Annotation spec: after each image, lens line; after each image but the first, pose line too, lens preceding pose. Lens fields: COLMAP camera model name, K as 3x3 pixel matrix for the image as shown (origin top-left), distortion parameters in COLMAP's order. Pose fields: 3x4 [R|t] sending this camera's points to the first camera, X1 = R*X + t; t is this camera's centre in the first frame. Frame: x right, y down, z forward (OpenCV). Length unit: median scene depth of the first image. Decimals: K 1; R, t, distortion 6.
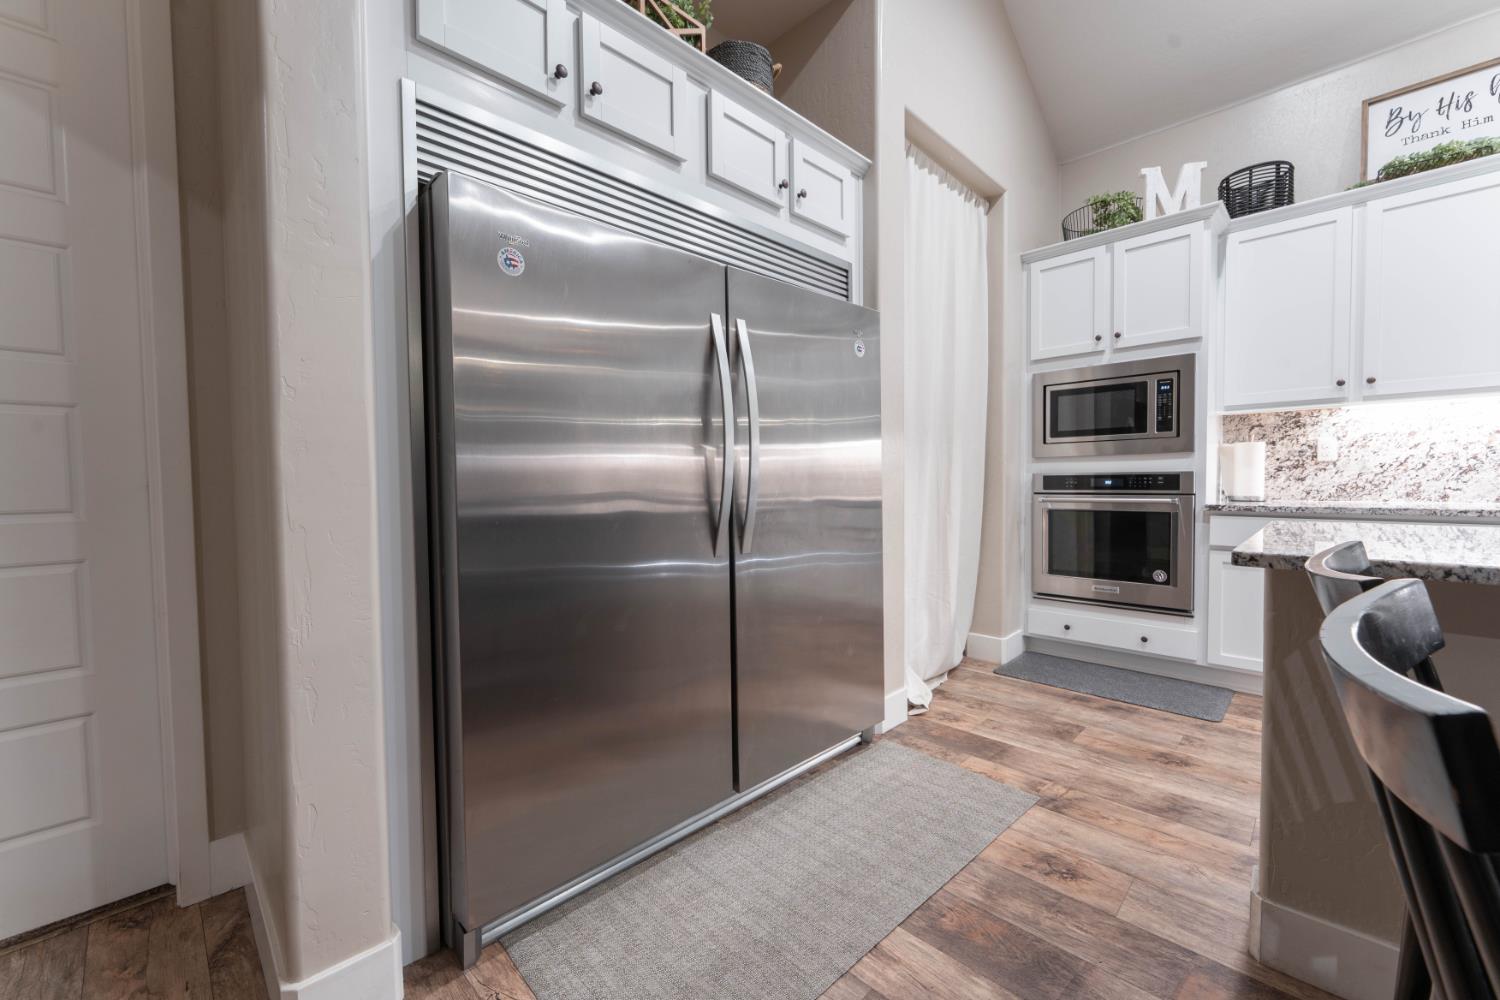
lens RADIAL K [[601.3, 0, 750.0], [0, 601.3, 500.0], [0, 0, 1]] dist [0.000674, 0.000017]
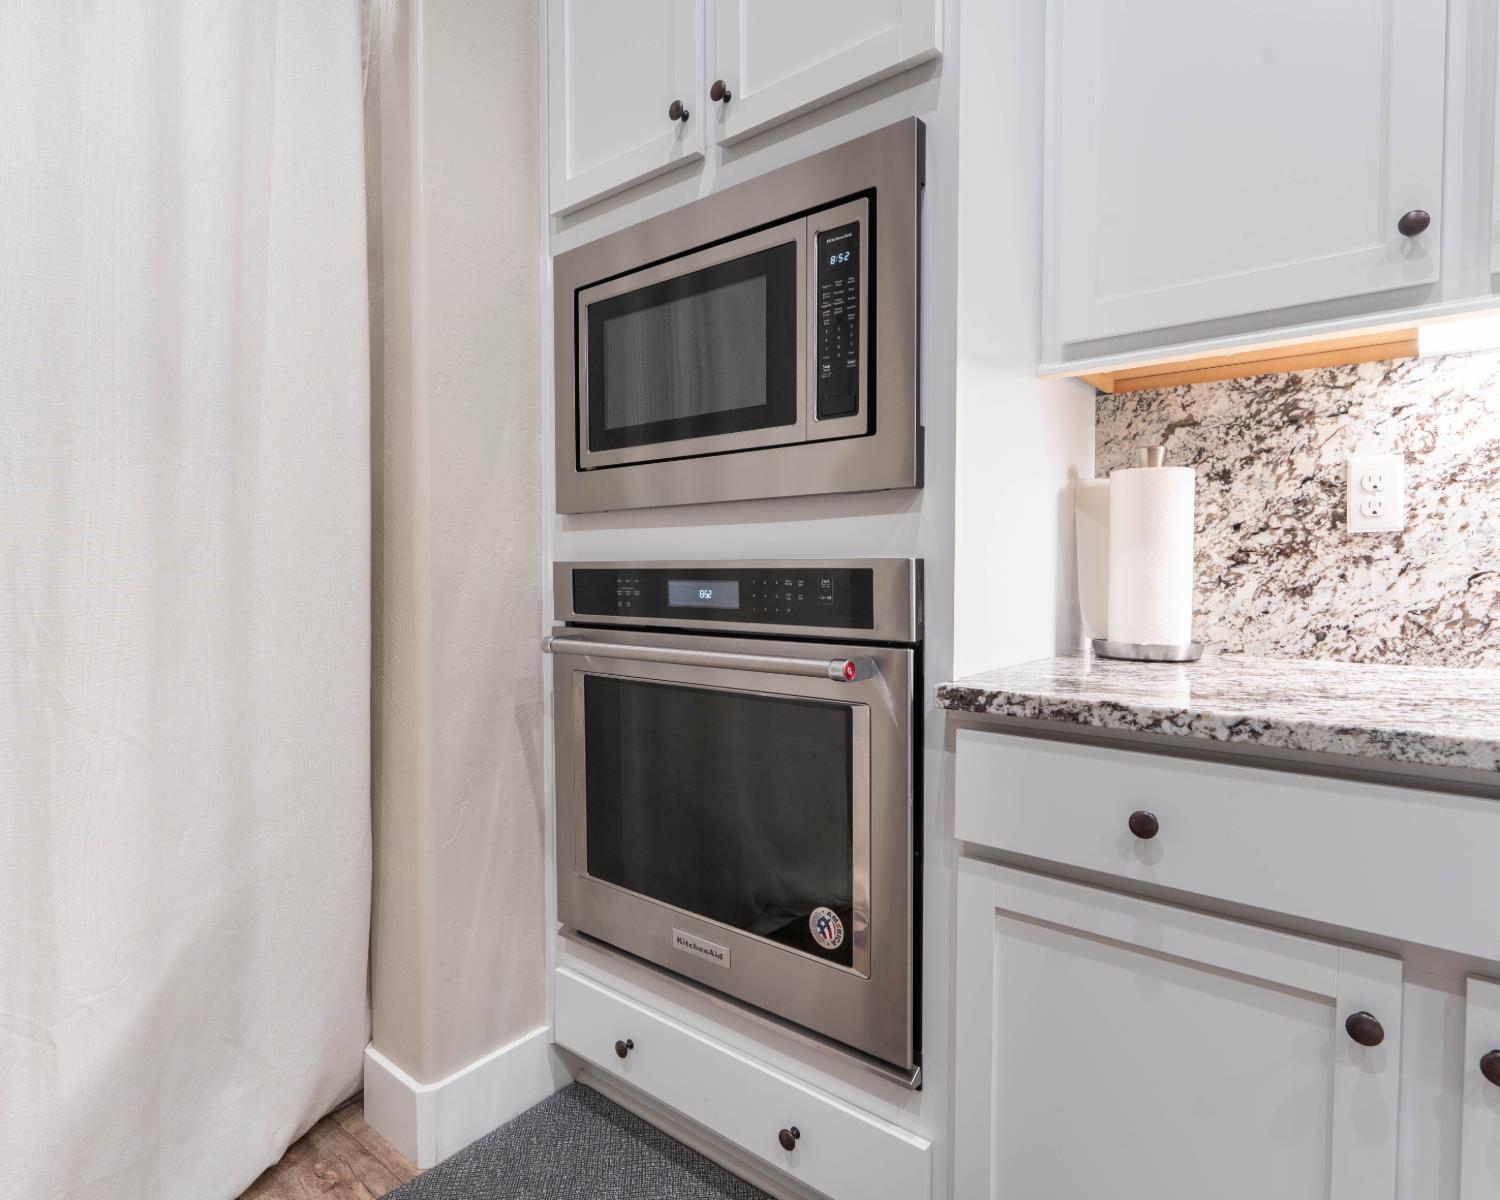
lens RADIAL K [[849.1, 0, 750.0], [0, 849.1, 600.0], [0, 0, 1]] dist [0.003311, -0.001668]
pose [[0.995257, 0.008853, 0.096873, 0.593662], [-0.008797, 0.999961, -0.001013, -0.027057], [-0.096878, 0.000156, 0.995296, 0.593547]]
